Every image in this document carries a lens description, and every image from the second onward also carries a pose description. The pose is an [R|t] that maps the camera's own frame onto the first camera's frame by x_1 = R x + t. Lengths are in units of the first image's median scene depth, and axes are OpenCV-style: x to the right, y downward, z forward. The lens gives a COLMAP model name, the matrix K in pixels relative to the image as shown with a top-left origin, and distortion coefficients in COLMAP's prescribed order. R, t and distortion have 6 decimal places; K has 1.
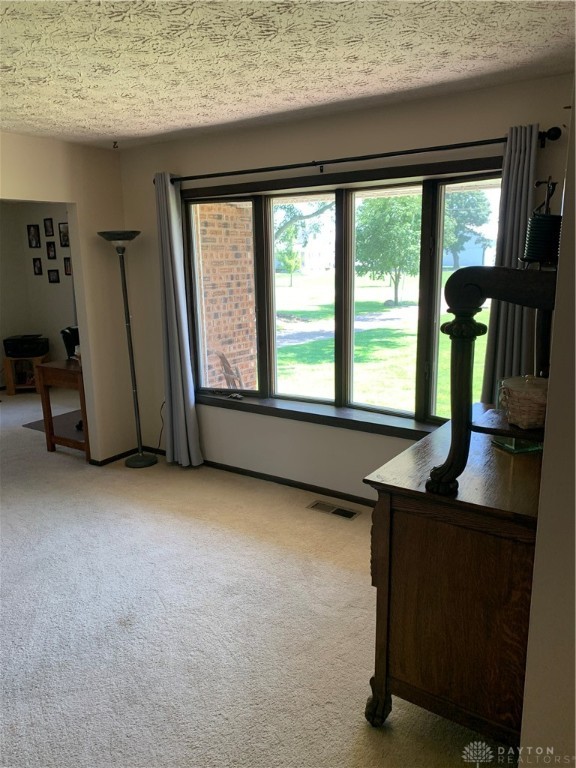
lens RADIAL K [[589.9, 0, 288.0], [0, 589.9, 384.0], [0, 0, 1]] dist [0.055139, 0.001128]
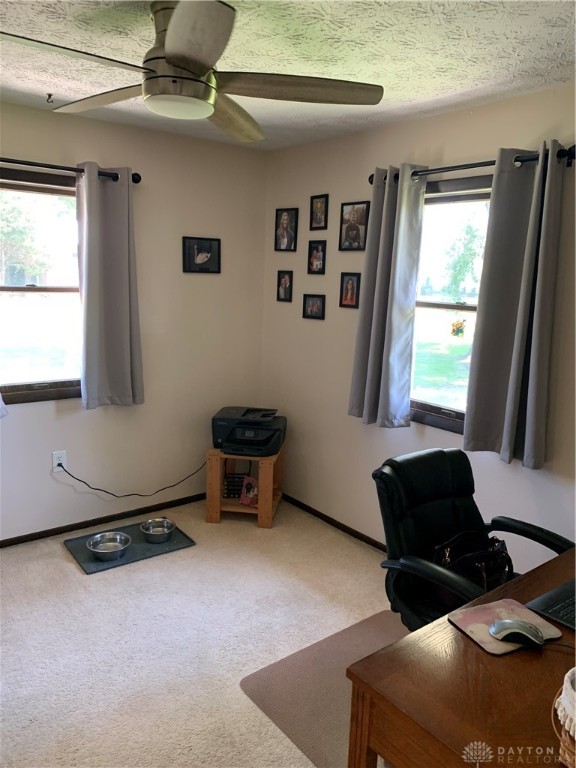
lens RADIAL K [[589.9, 0, 288.0], [0, 589.9, 384.0], [0, 0, 1]] dist [0.055139, 0.001128]
pose [[0.958549, 0.103349, -0.265523, -0.271491], [-0.108593, 0.994073, -0.005106, -0.108778], [0.263422, 0.033728, 0.964091, 0.500186]]
